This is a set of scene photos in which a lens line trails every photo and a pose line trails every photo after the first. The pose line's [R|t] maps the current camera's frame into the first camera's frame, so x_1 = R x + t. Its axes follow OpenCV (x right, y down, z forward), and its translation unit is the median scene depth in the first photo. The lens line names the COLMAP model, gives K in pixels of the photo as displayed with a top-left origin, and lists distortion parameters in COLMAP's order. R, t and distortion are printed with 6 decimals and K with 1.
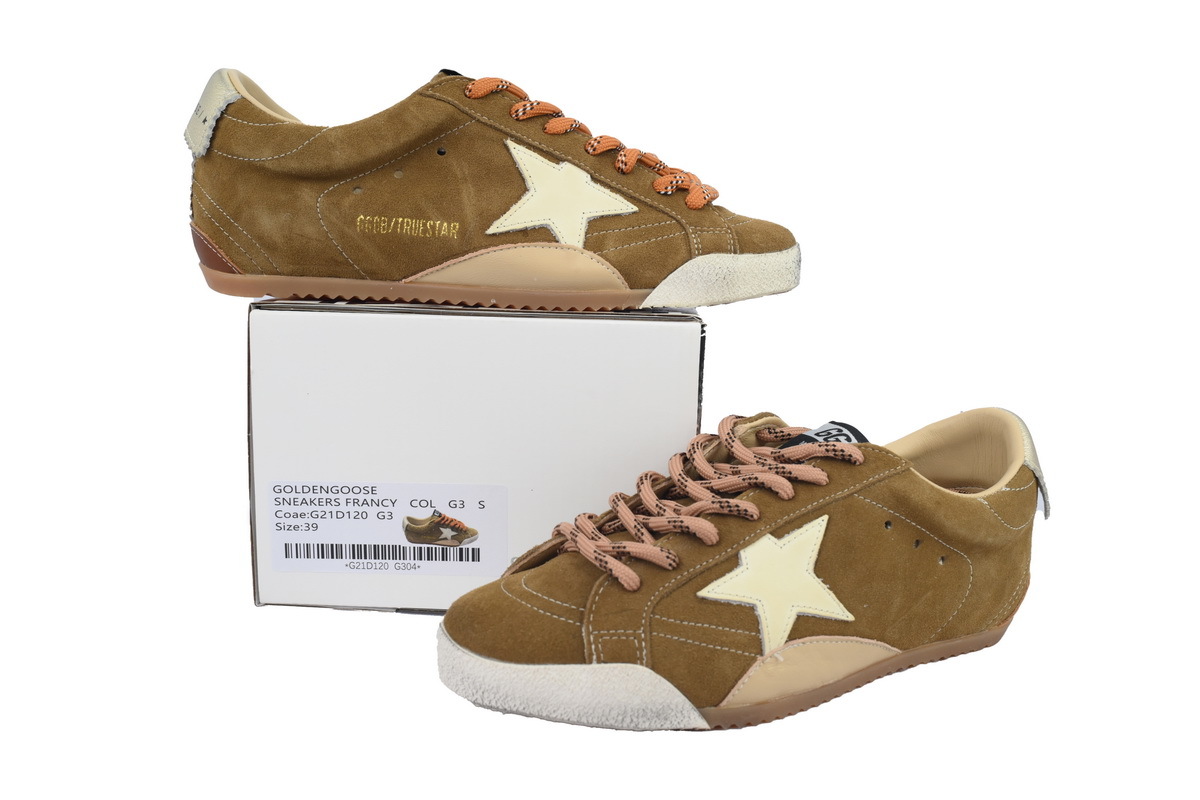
lens RADIAL K [[897.0, 0, 600.0], [0, 897.0, 400.0], [0, 0, 1]] dist [0.095959, -0.000941]
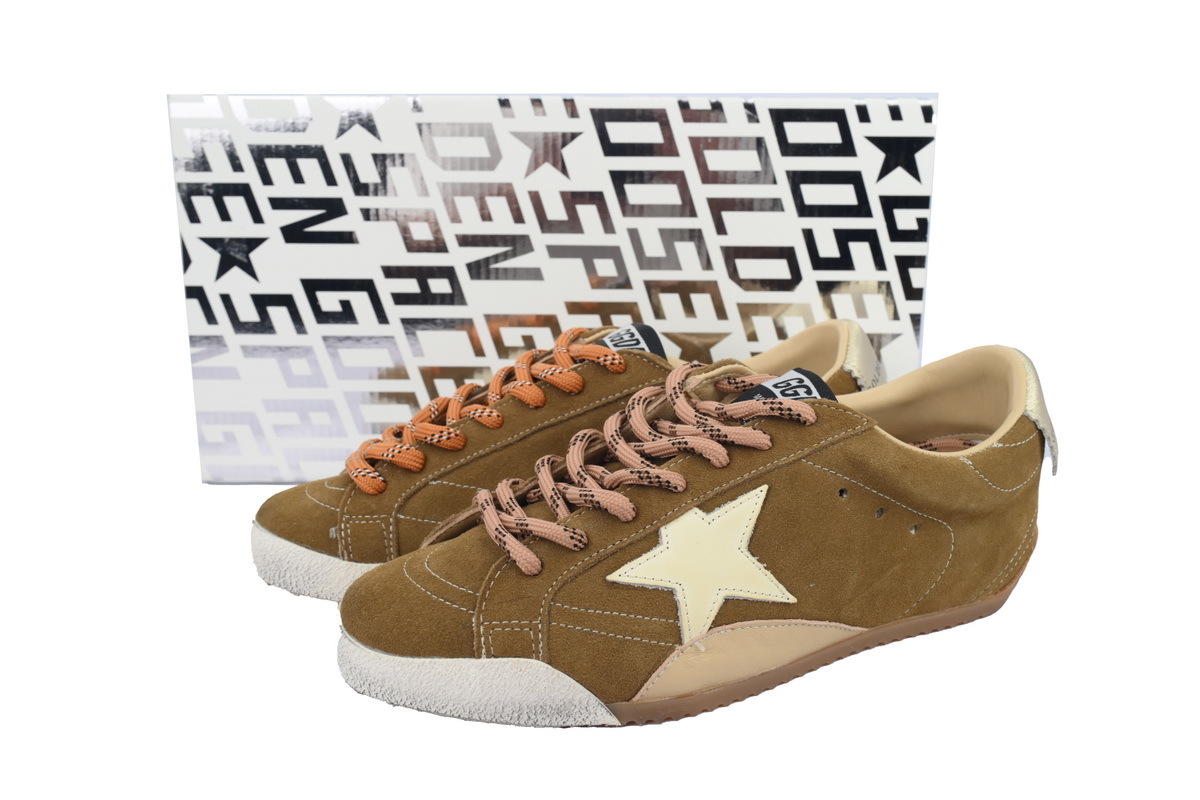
lens RADIAL K [[897.0, 0, 600.0], [0, 897.0, 400.0], [0, 0, 1]] dist [0.095959, -0.000941]
pose [[0.994894, -0.013126, -0.100066, 0.182825], [0.022626, 0.995276, 0.094408, -0.040579], [0.098354, -0.096190, 0.990492, 0.132802]]
